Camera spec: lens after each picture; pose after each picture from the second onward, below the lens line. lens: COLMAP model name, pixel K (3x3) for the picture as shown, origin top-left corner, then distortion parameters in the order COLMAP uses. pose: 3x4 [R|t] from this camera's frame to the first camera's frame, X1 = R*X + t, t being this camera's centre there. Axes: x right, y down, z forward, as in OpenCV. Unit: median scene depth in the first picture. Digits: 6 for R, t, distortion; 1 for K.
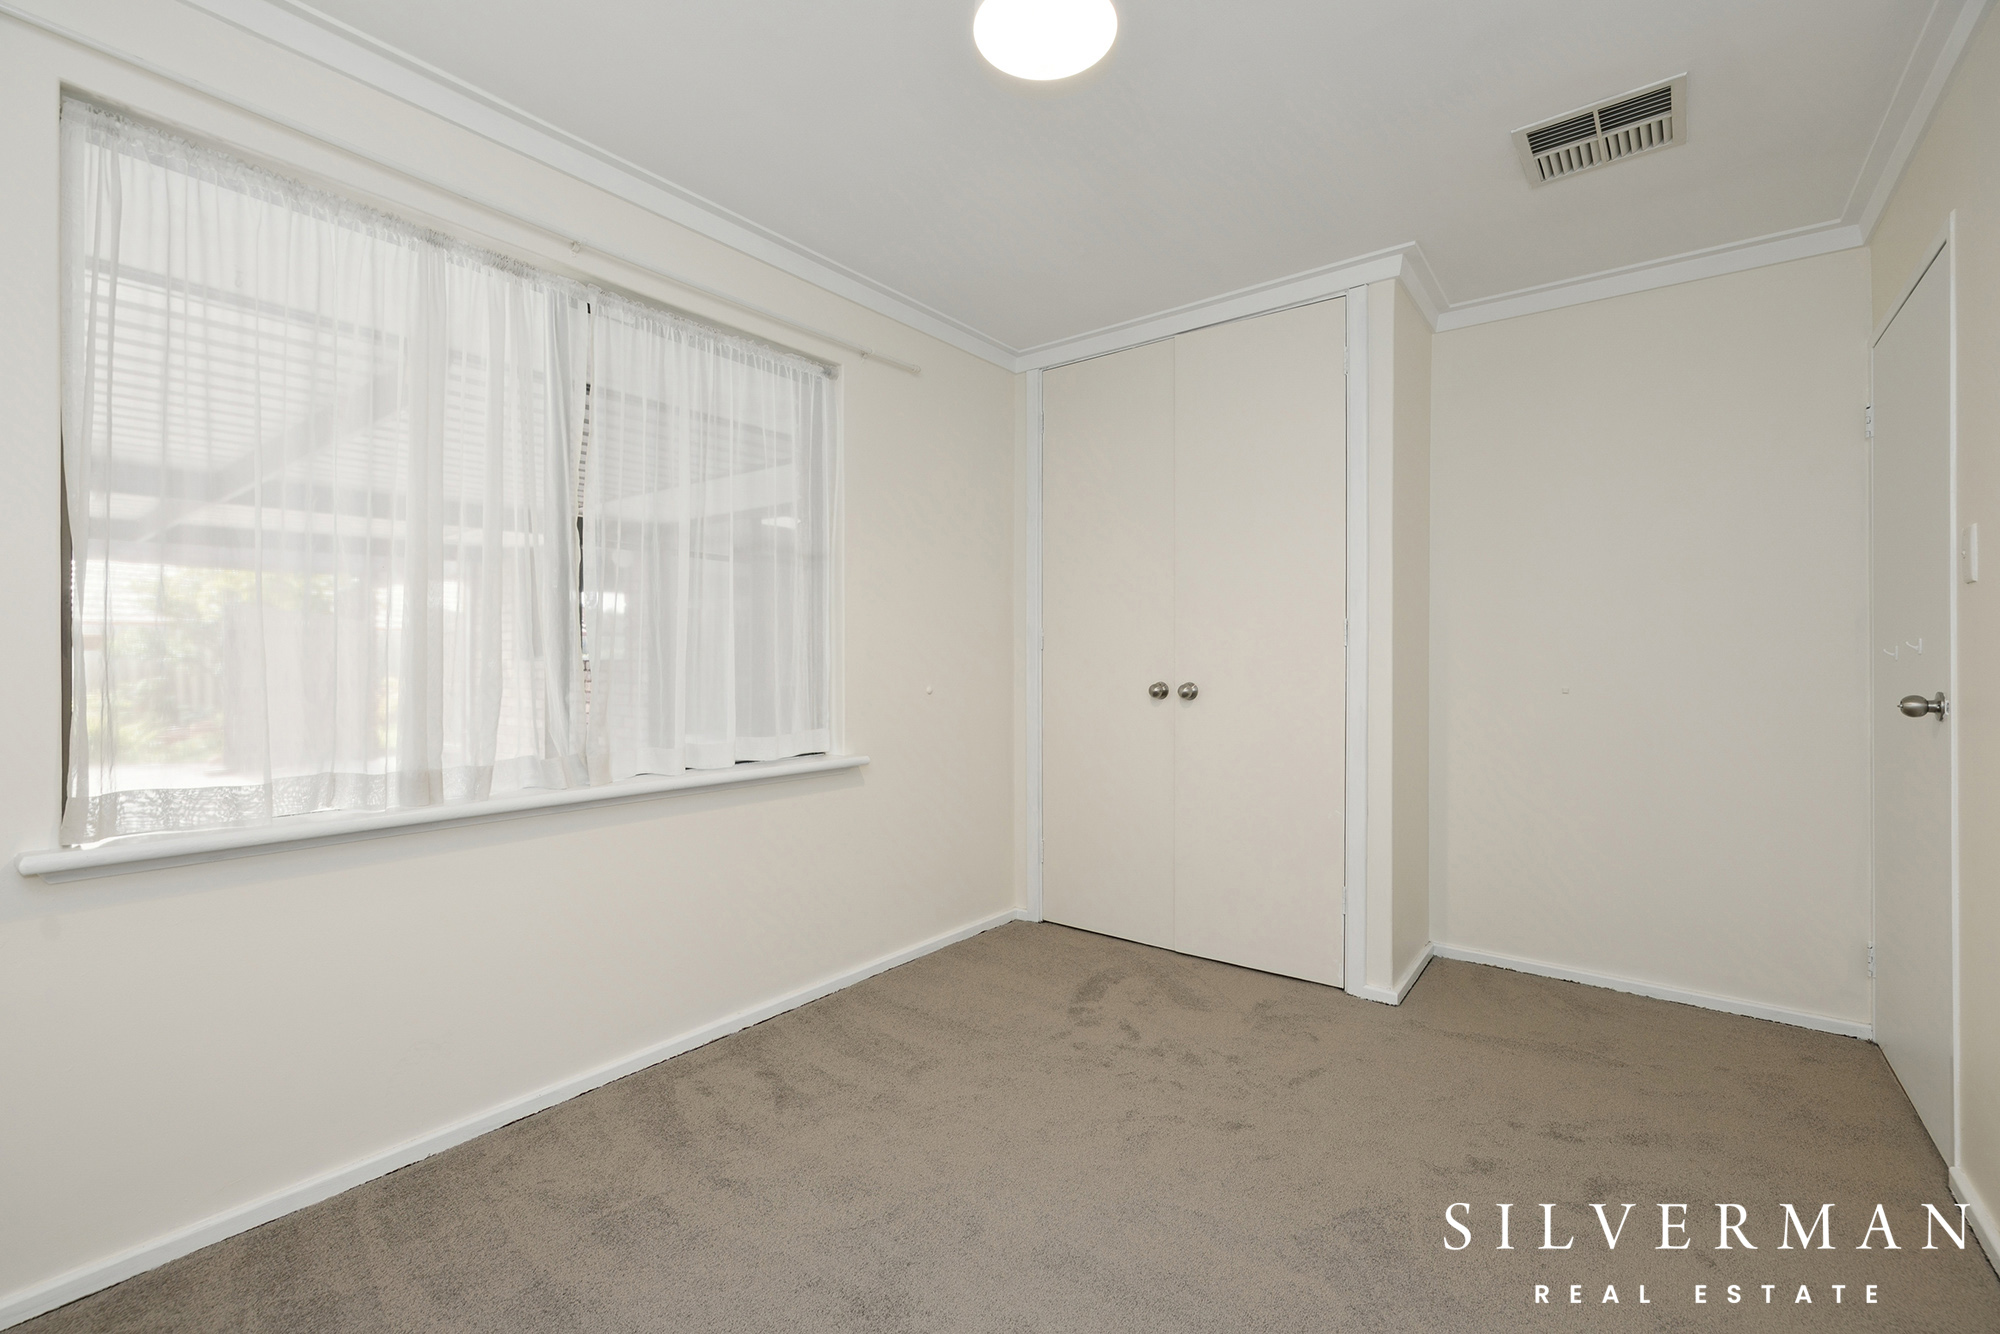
lens RADIAL K [[841.1, 0, 1010.1], [0, 841.1, 655.7], [0, 0, 1]] dist [0.000833, -0.000563]
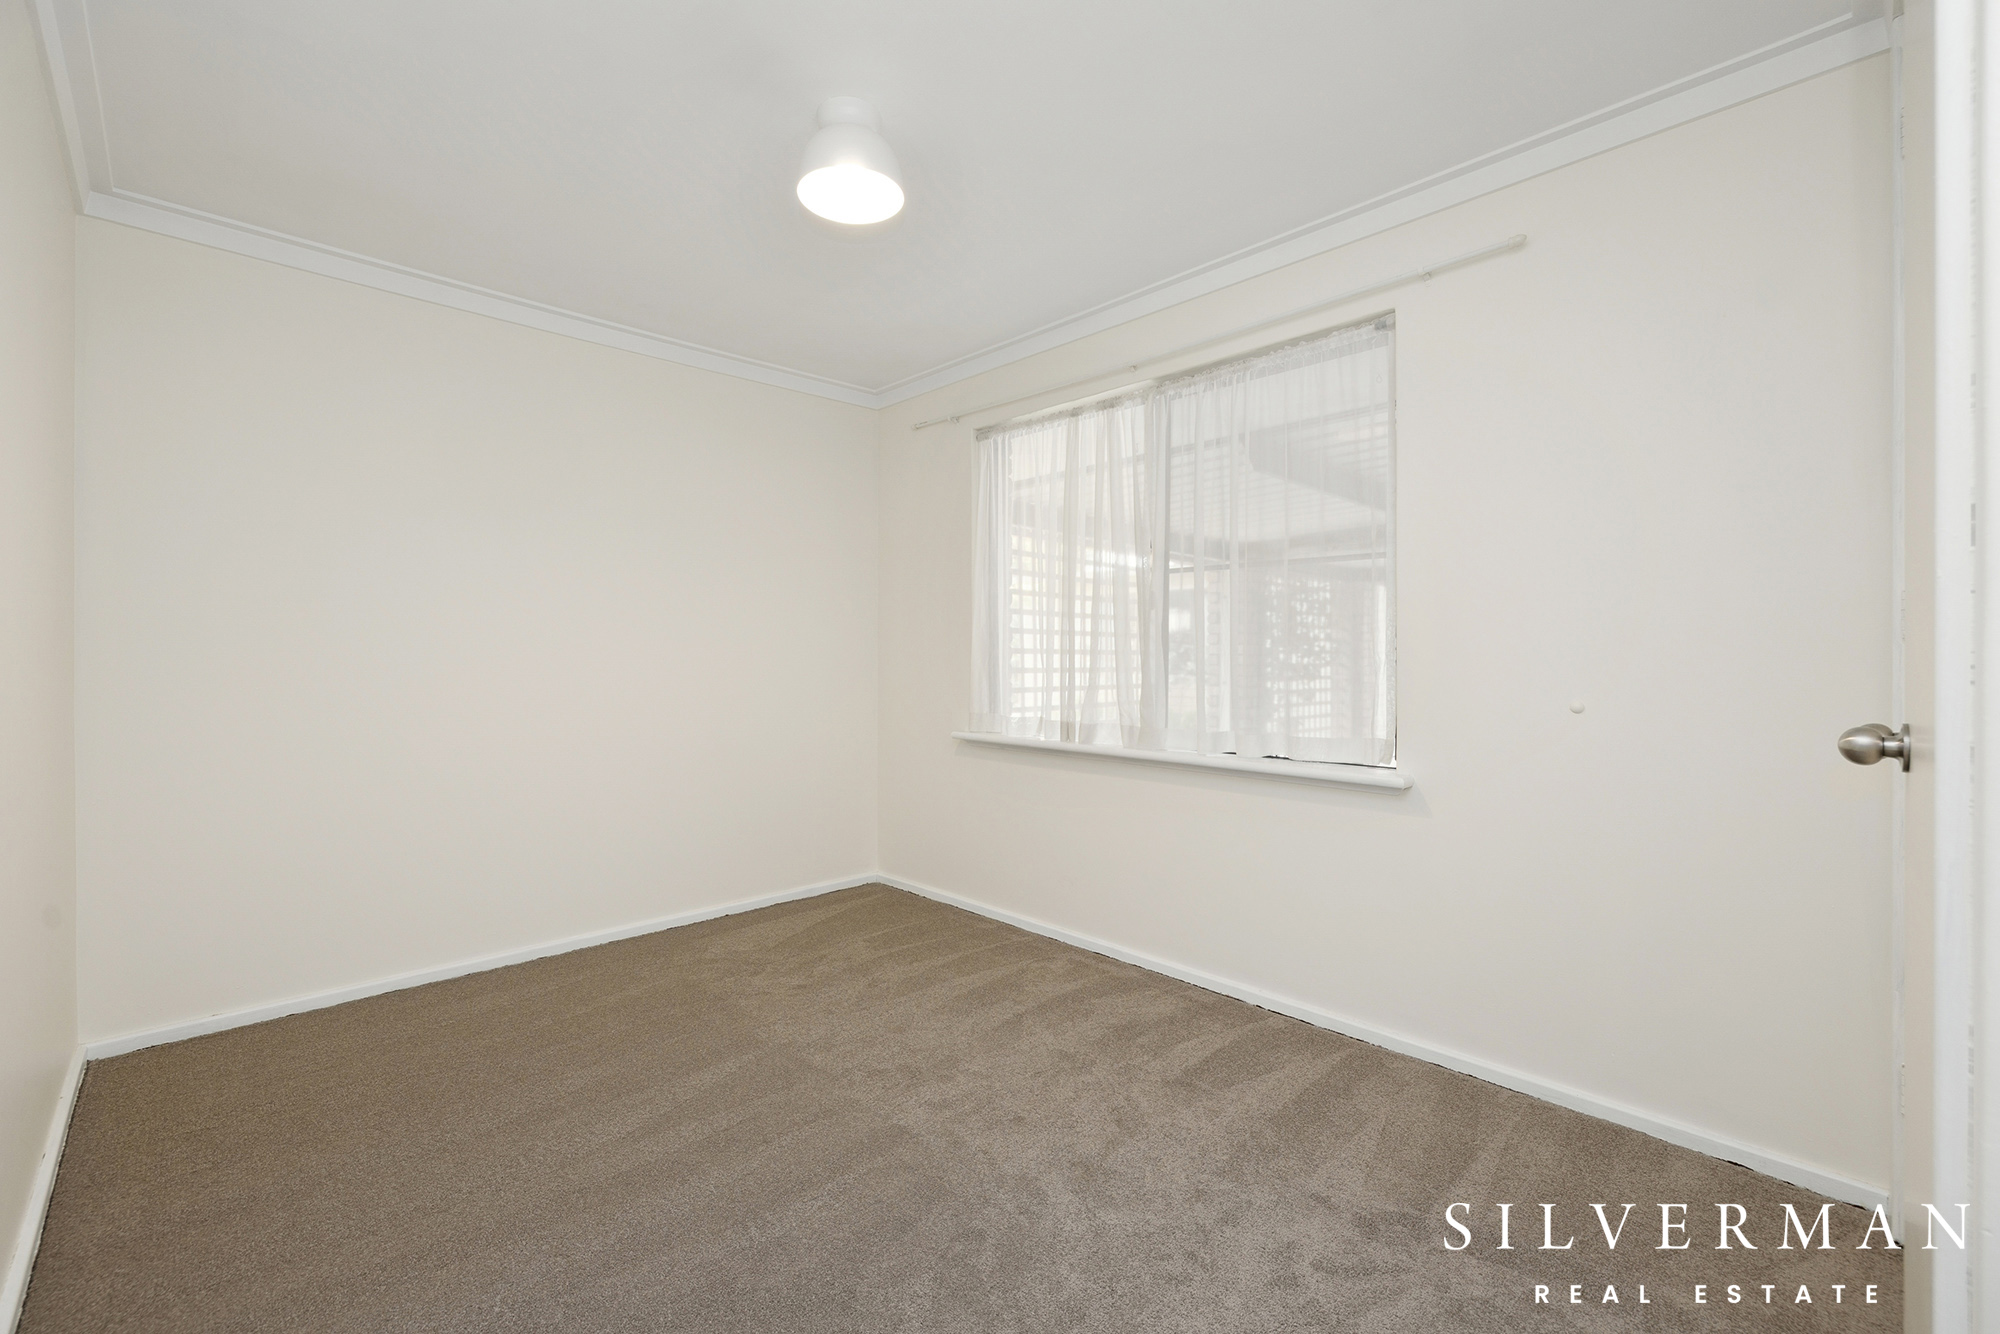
lens RADIAL K [[841.1, 0, 1004.9], [0, 841.1, 658.1], [0, 0, 1]] dist [0.000833, -0.000563]
pose [[-0.138661, 0.001750, -0.990338, 0.864737], [-0.001527, 0.999997, 0.001981, 0.001771], [0.990339, 0.001787, -0.138657, 0.925989]]
